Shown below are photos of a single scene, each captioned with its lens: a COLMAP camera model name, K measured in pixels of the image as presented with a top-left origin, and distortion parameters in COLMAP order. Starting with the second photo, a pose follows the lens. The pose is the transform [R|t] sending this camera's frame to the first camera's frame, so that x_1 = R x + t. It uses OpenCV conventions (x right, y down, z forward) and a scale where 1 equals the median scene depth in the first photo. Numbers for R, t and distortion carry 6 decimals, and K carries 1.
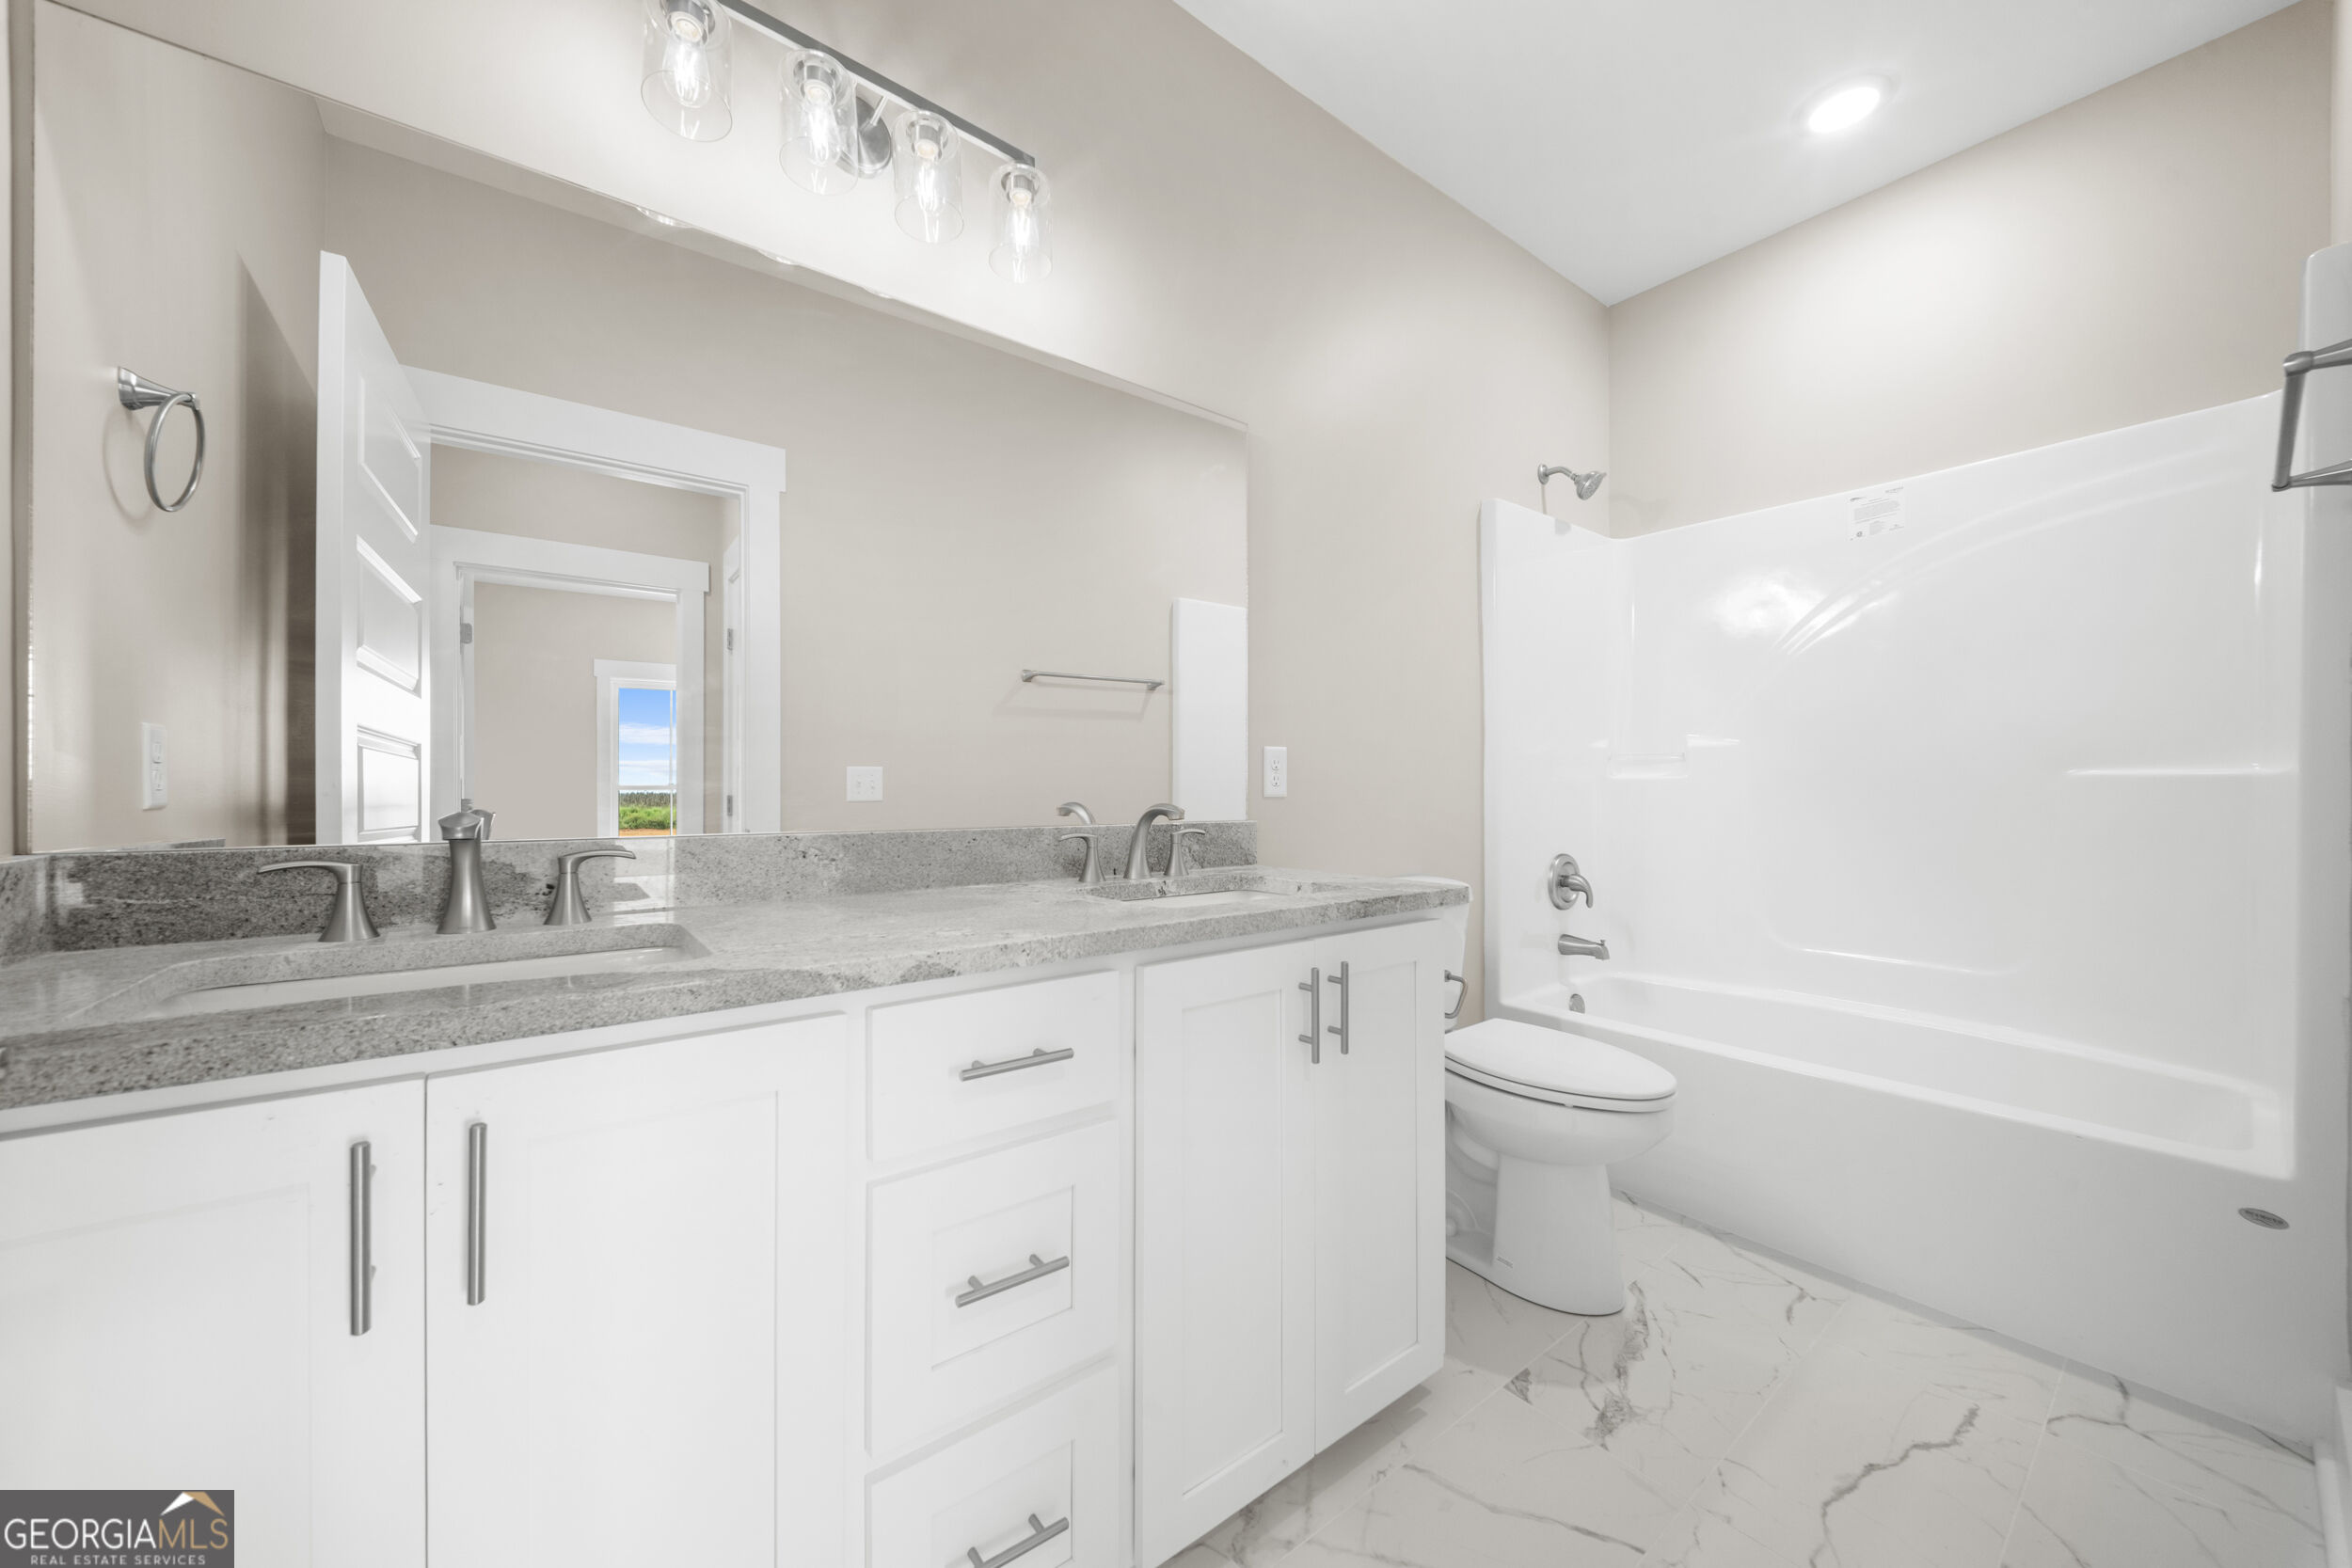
lens RADIAL K [[851.2, 0, 1169.1], [0, 851.2, 775.4], [0, 0, 1]] dist [0.001093, -0.000021]
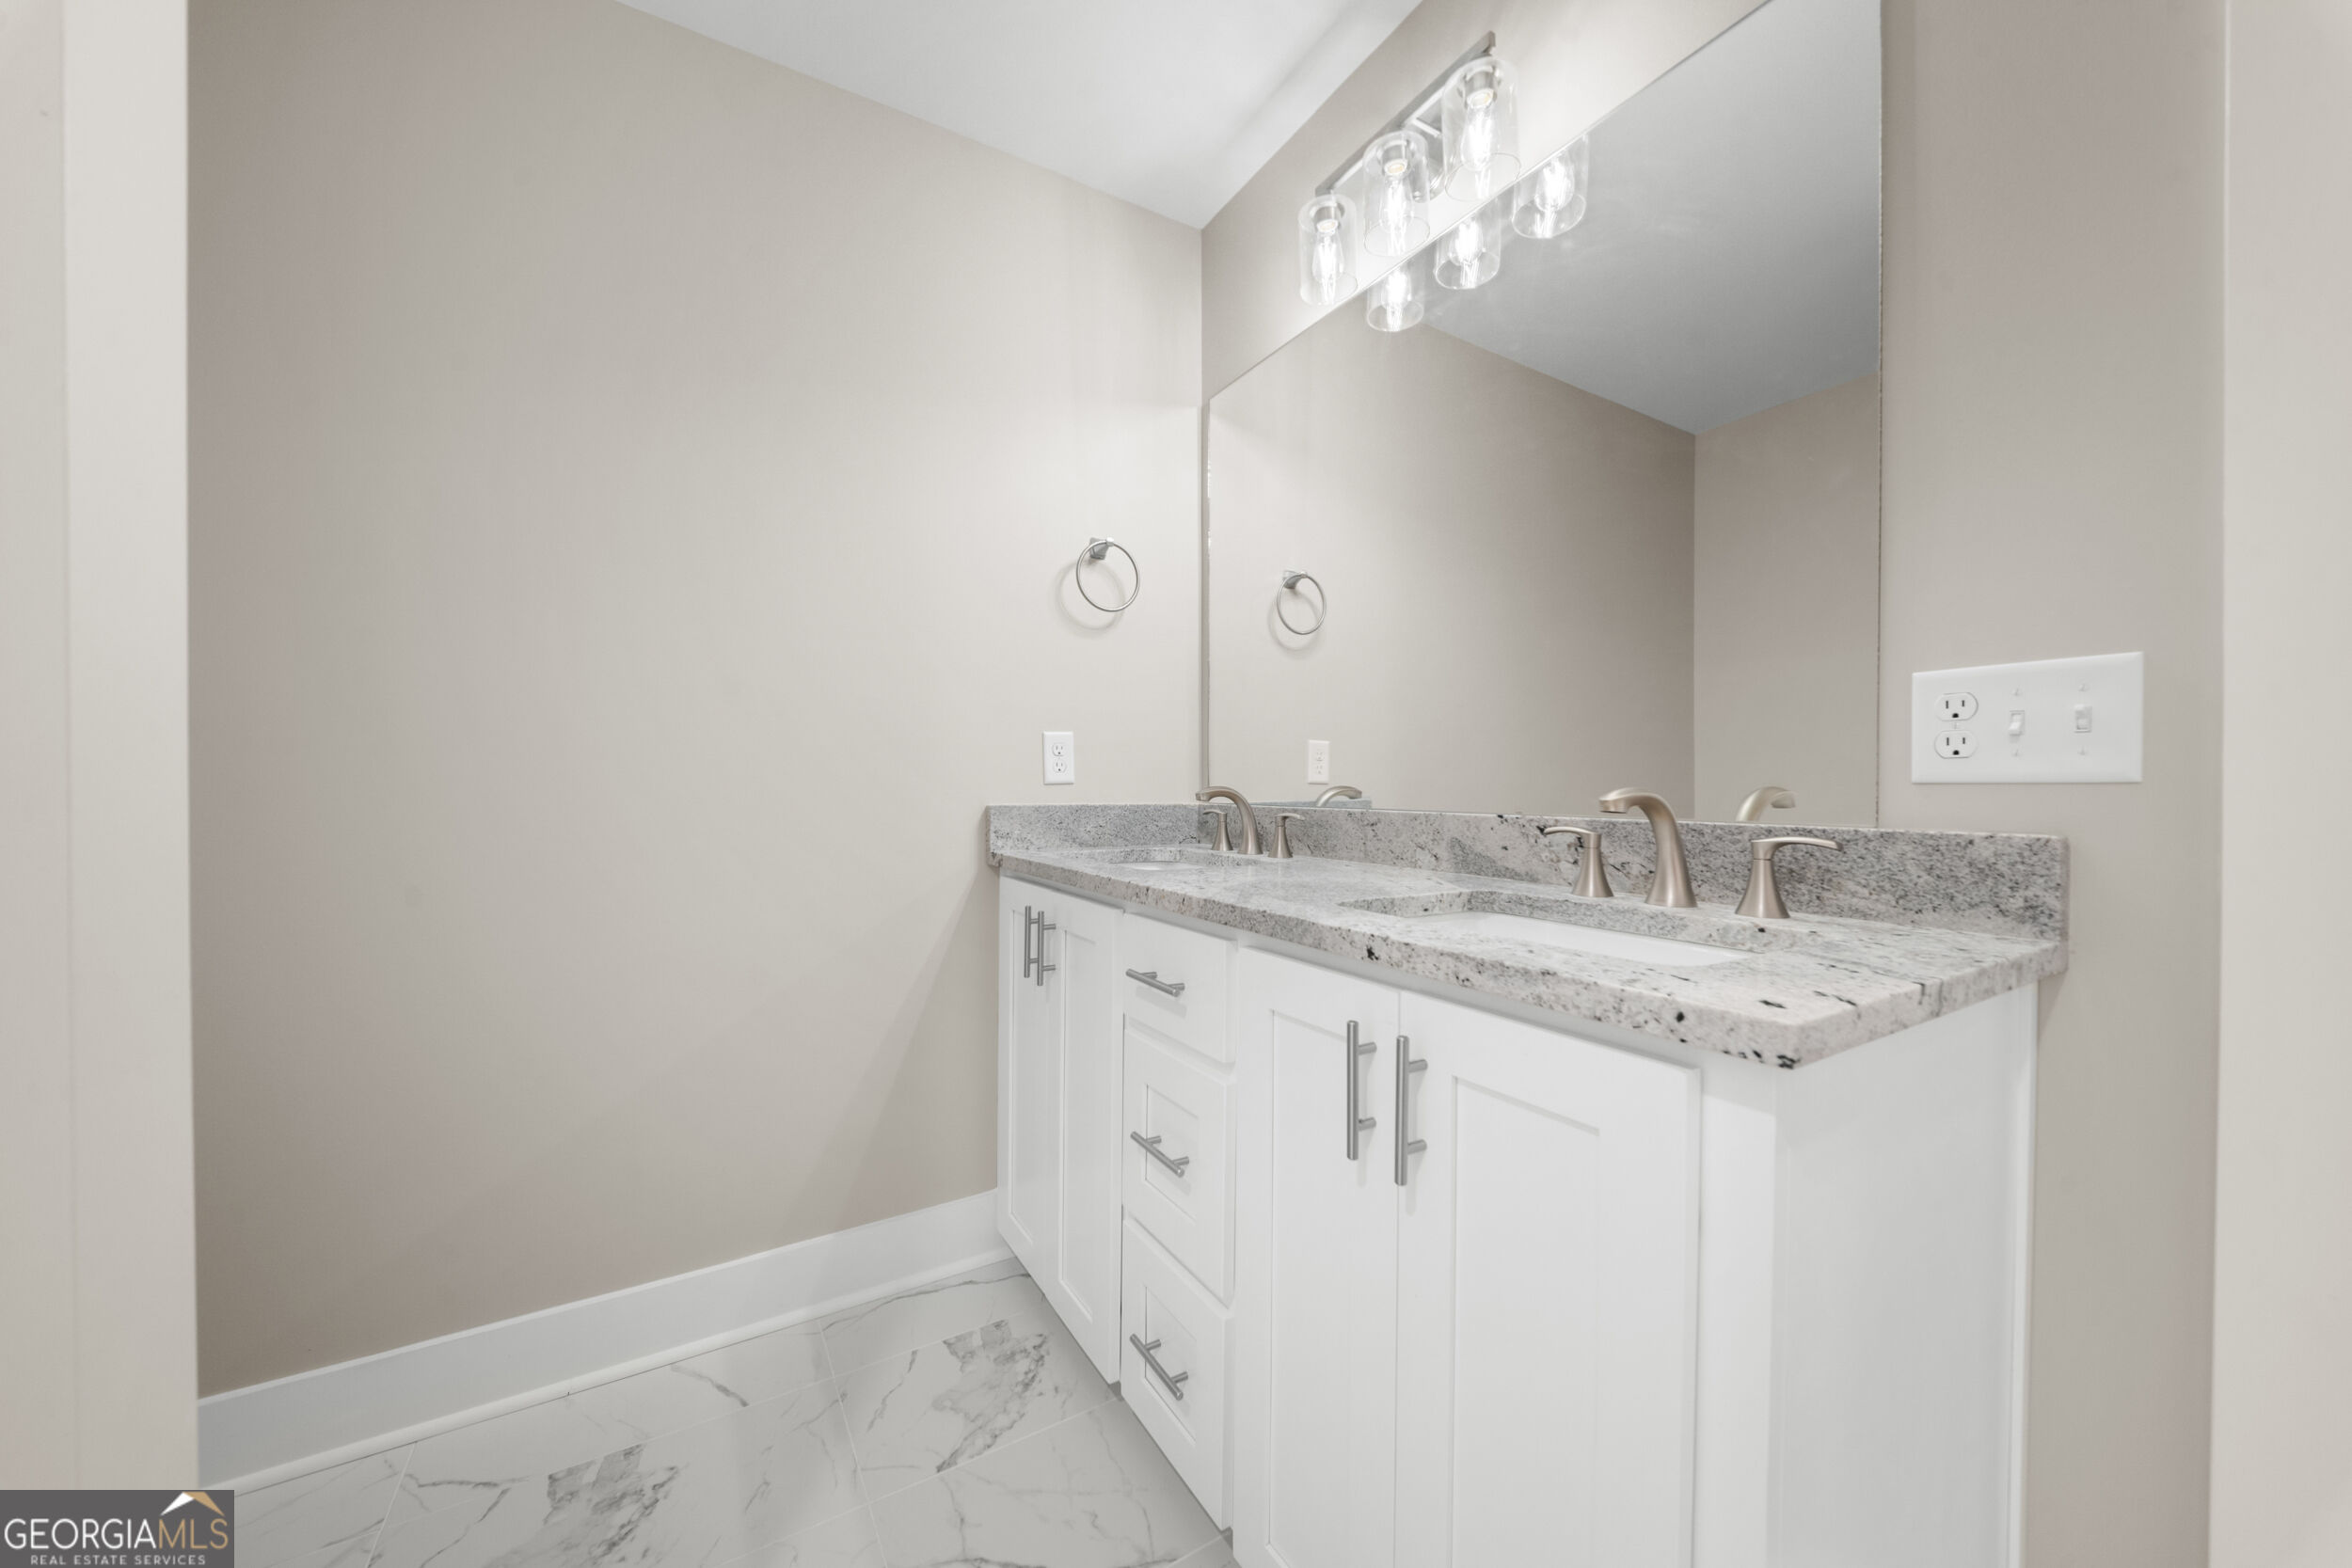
lens RADIAL K [[851.2, 0, 1169.1], [0, 851.2, 775.4], [0, 0, 1]] dist [0.001093, -0.000021]
pose [[-0.110762, 0.002358, -0.993844, 0.888276], [0.007434, 0.999971, 0.001544, 0.012210], [0.993819, -0.007217, -0.110776, 0.909447]]
